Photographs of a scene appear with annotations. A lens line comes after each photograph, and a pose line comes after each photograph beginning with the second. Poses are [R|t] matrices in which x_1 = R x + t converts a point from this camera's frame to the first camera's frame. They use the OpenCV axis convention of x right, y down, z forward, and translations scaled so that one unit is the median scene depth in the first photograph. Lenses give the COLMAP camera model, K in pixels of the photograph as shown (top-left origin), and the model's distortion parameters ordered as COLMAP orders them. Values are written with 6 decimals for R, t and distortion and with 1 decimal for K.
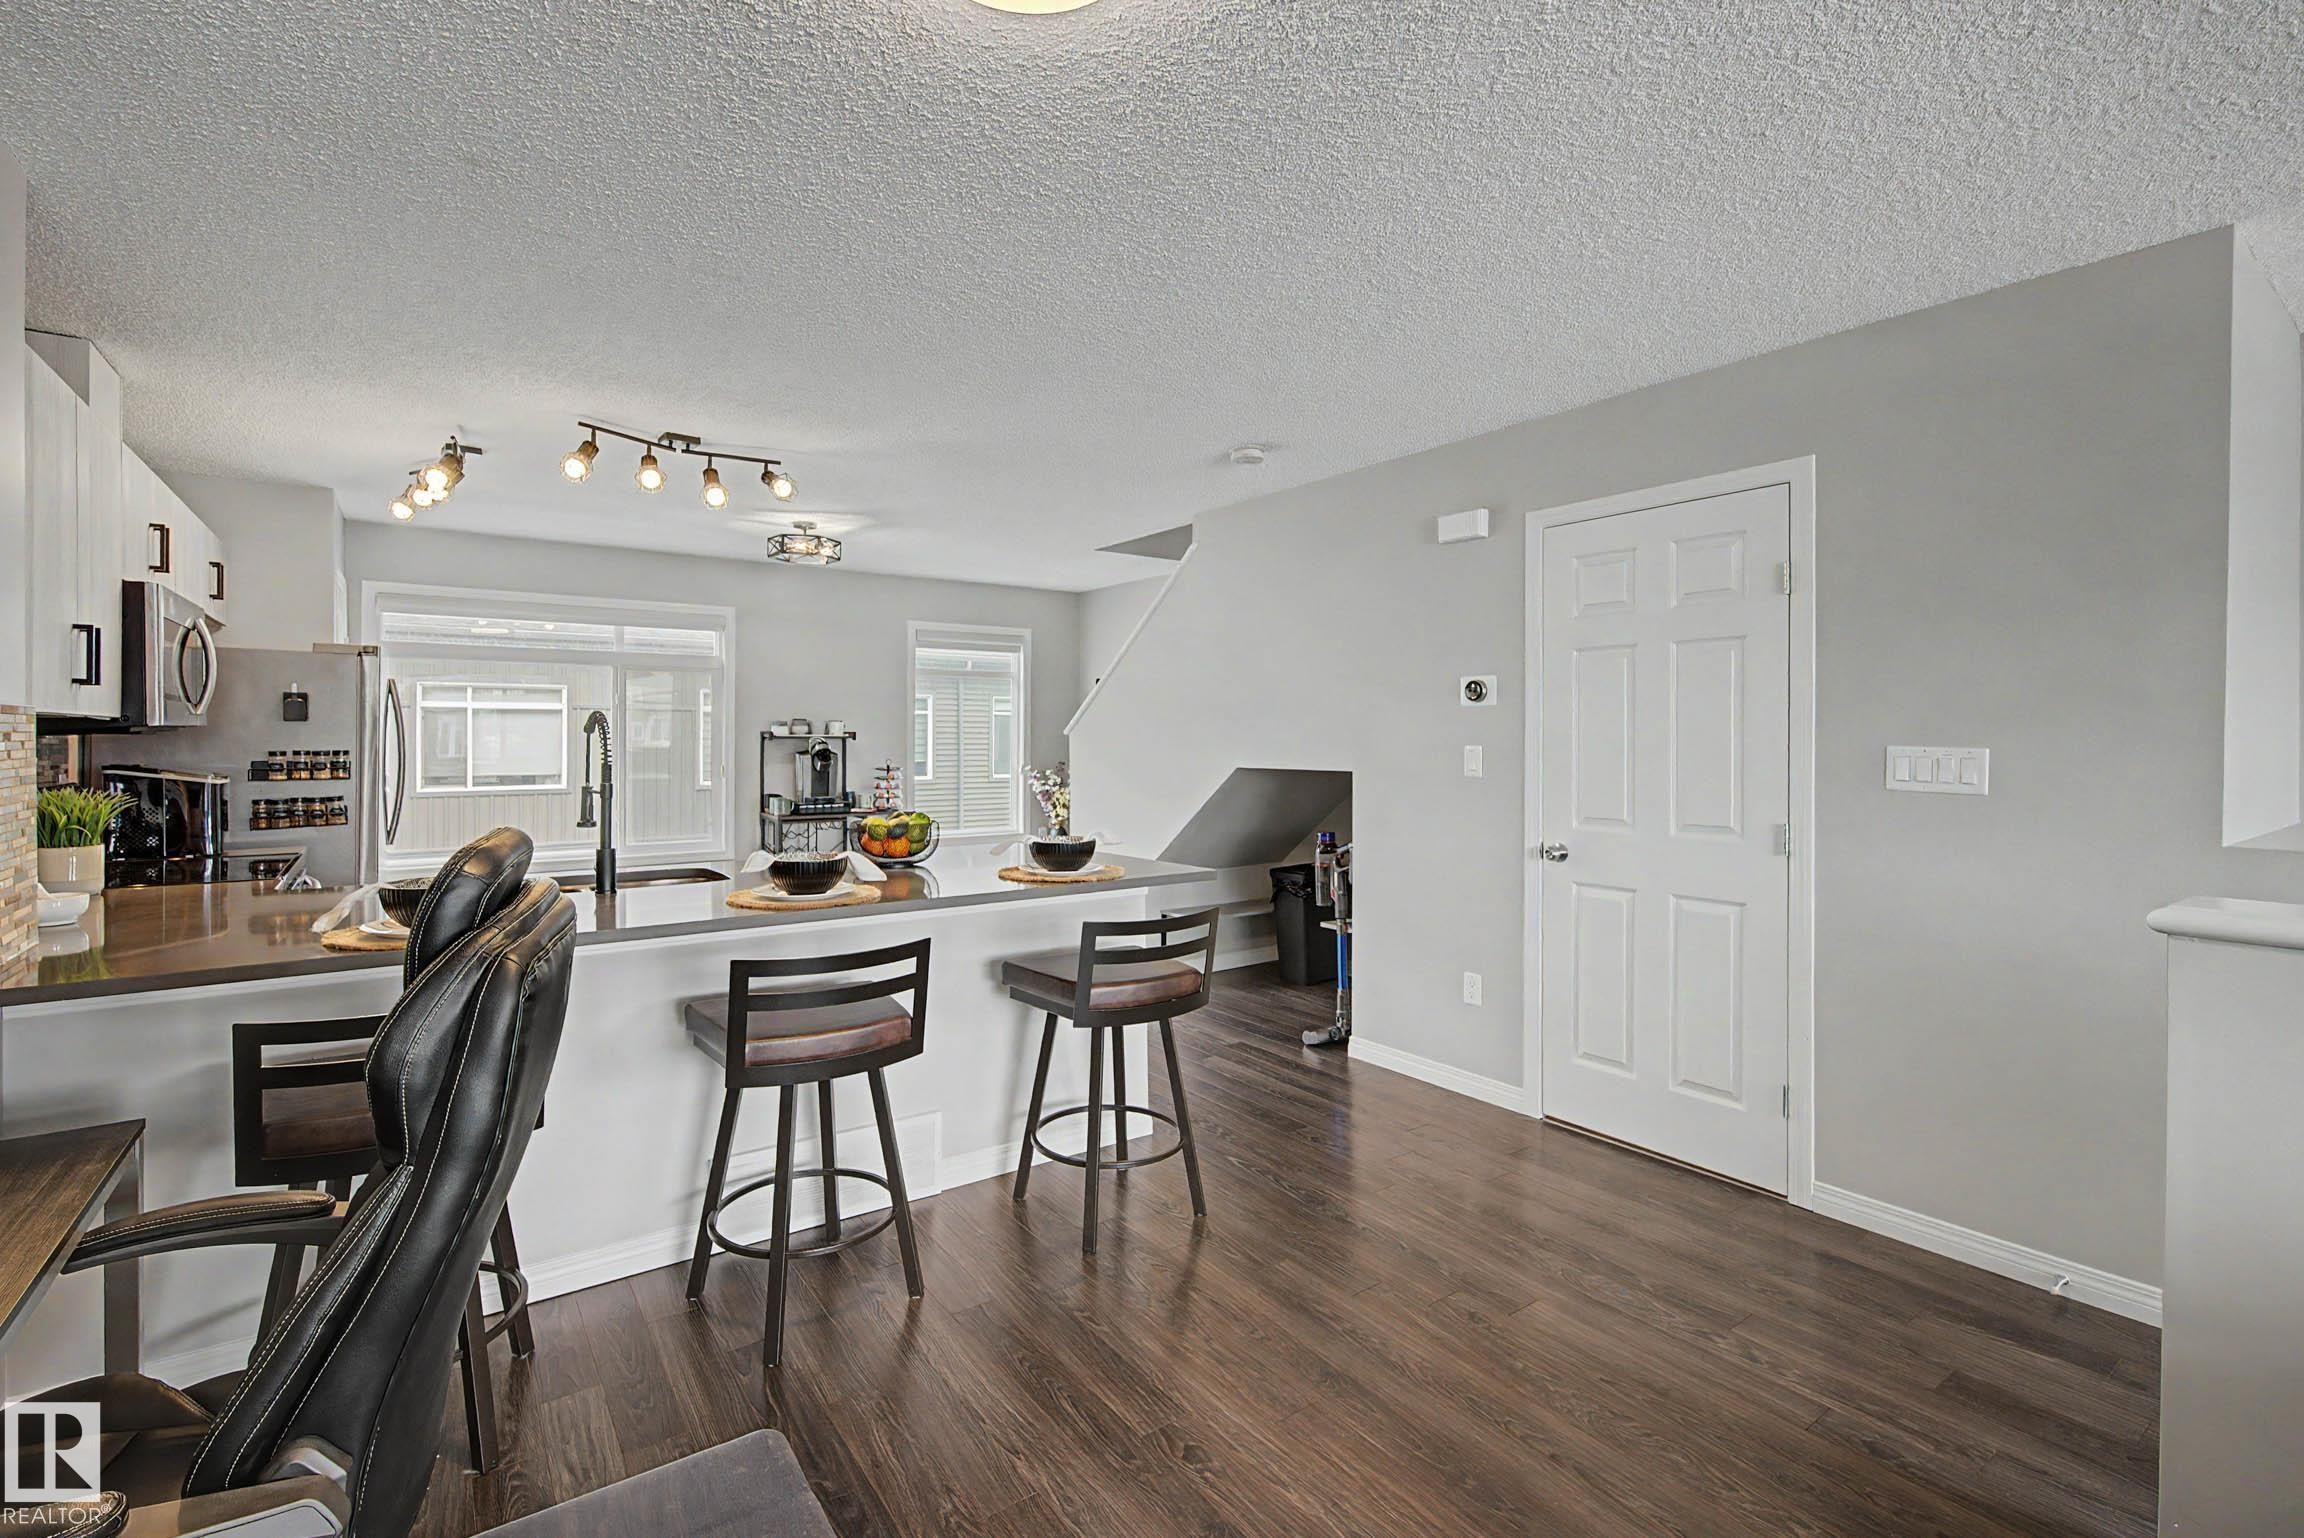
lens RADIAL K [[971.6, 0, 1131.0], [0, 971.6, 746.1], [0, 0, 1]] dist [-0.003218, 0.000539]
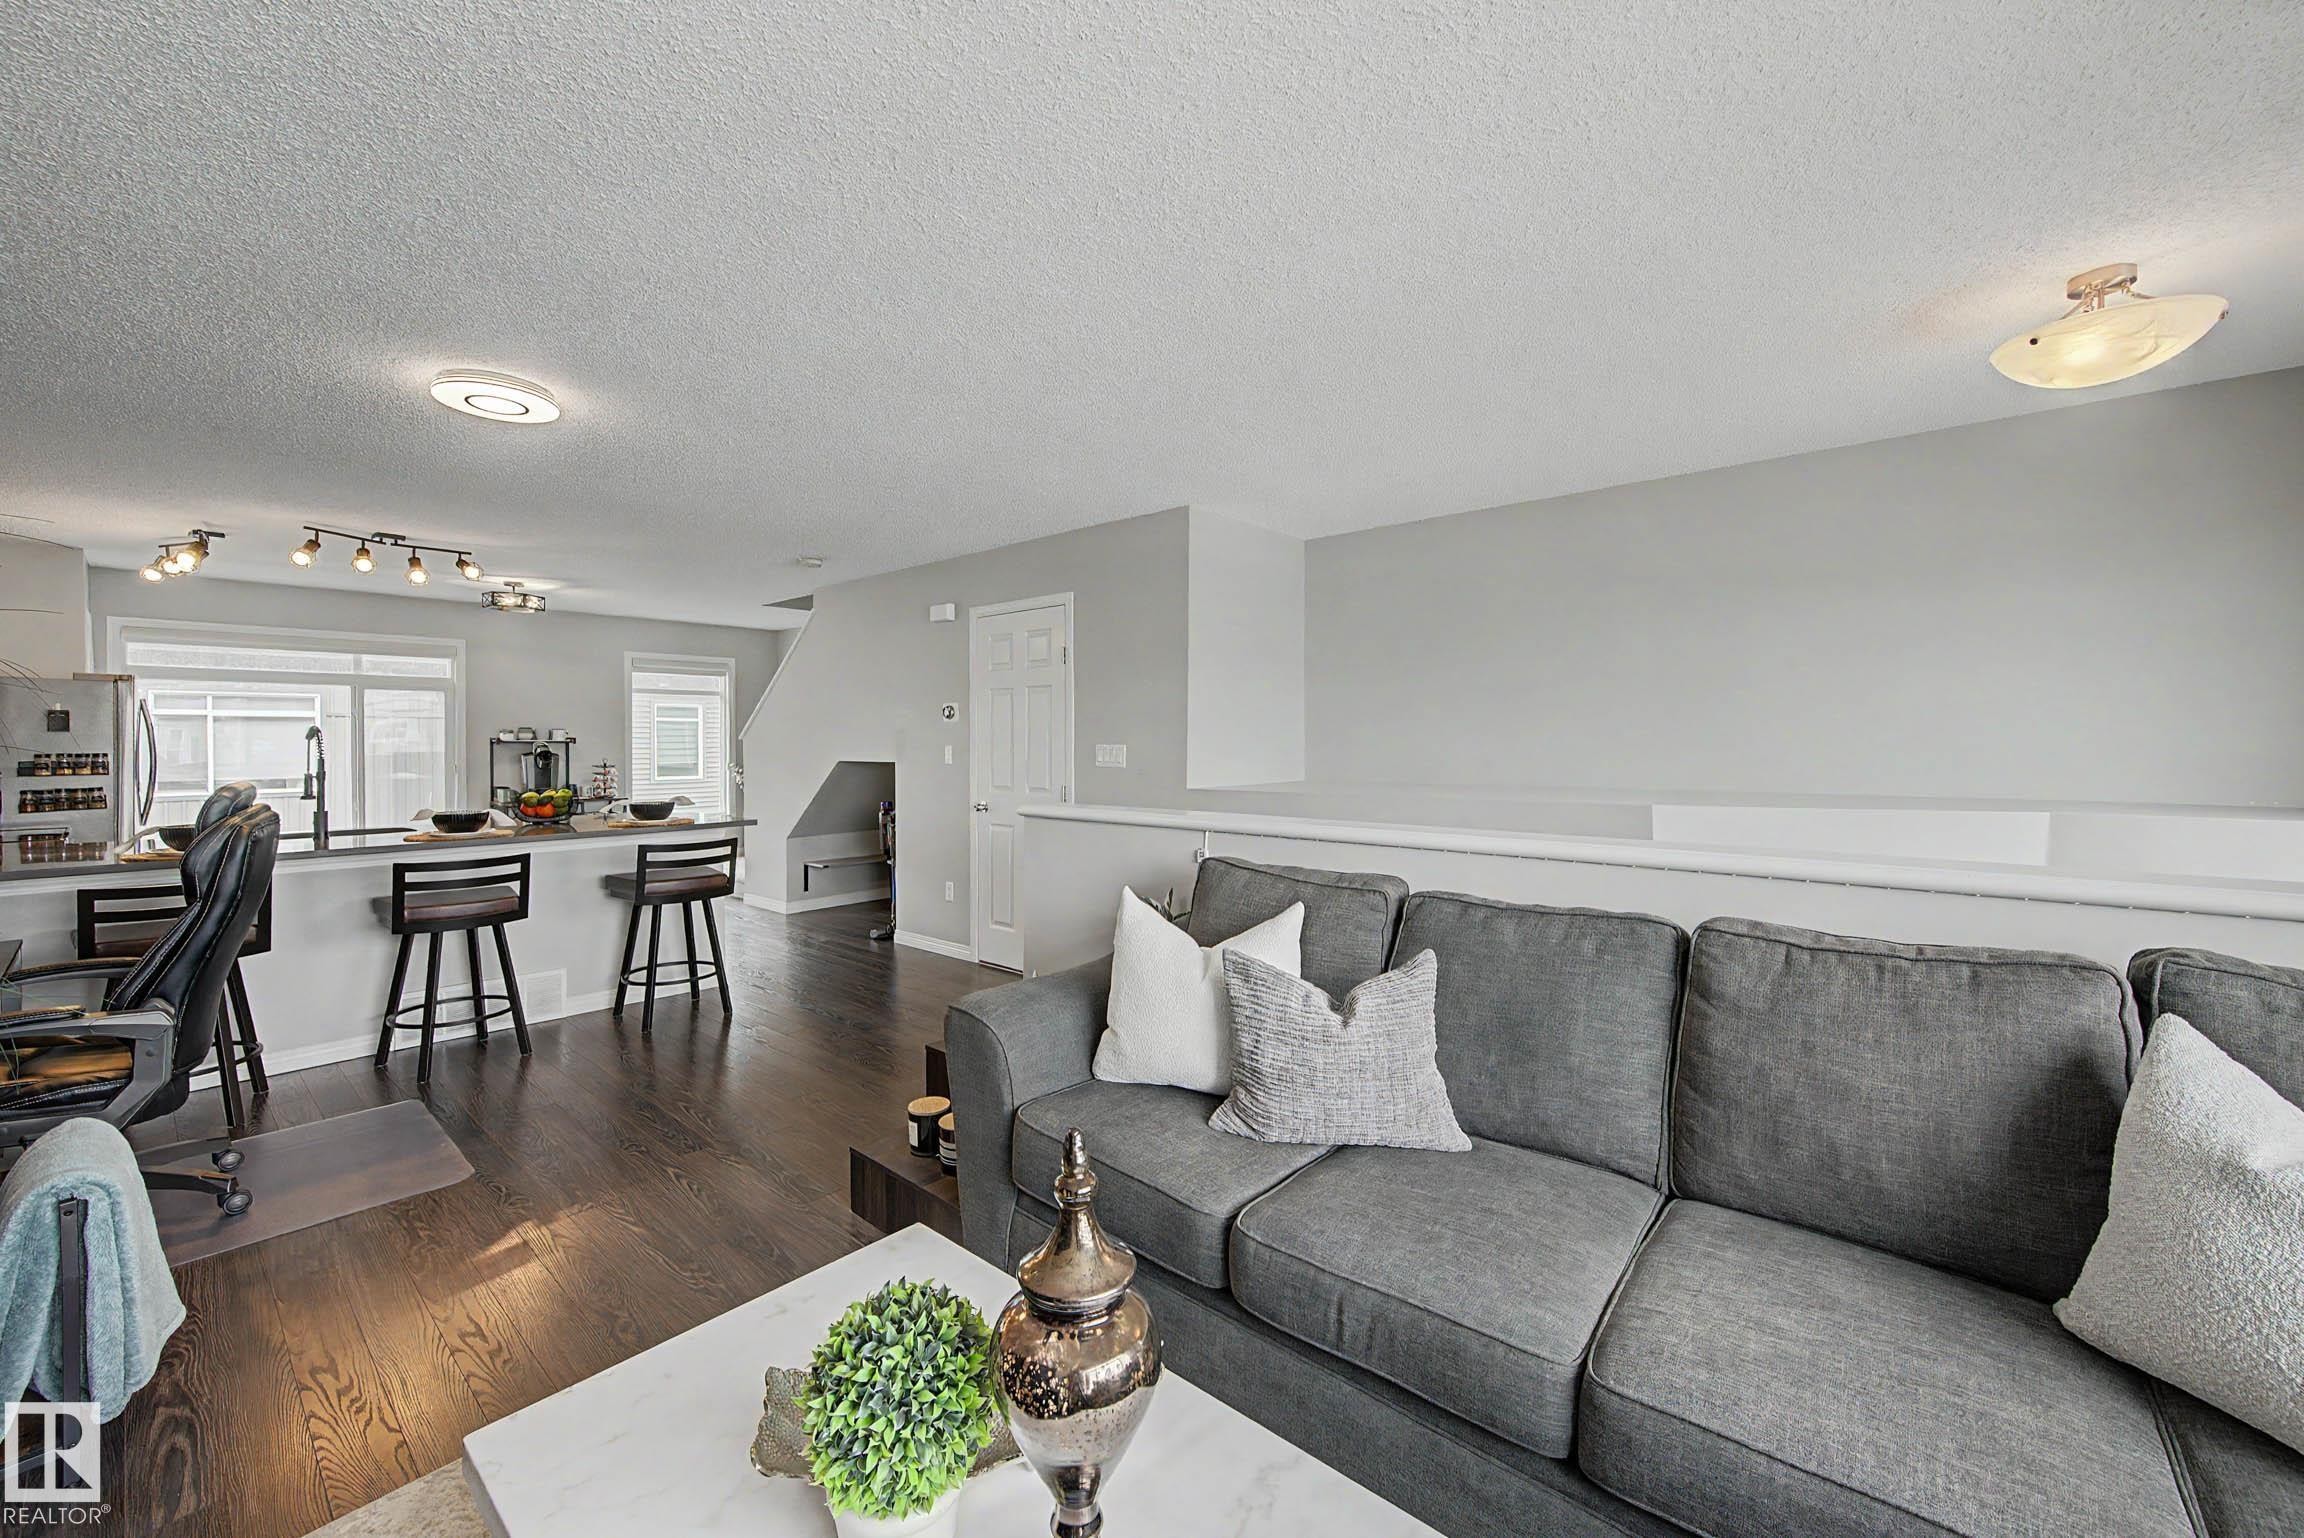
lens RADIAL K [[877.0, 0, 1152.0], [0, 877.0, 754.8], [0, 0, 1]] dist [0.000498, -0.000989]
pose [[0.974870, -0.007528, 0.222649, 0.346511], [0.005986, 0.999953, 0.007599, 0.006328], [-0.222696, -0.006075, 0.974869, -0.523827]]
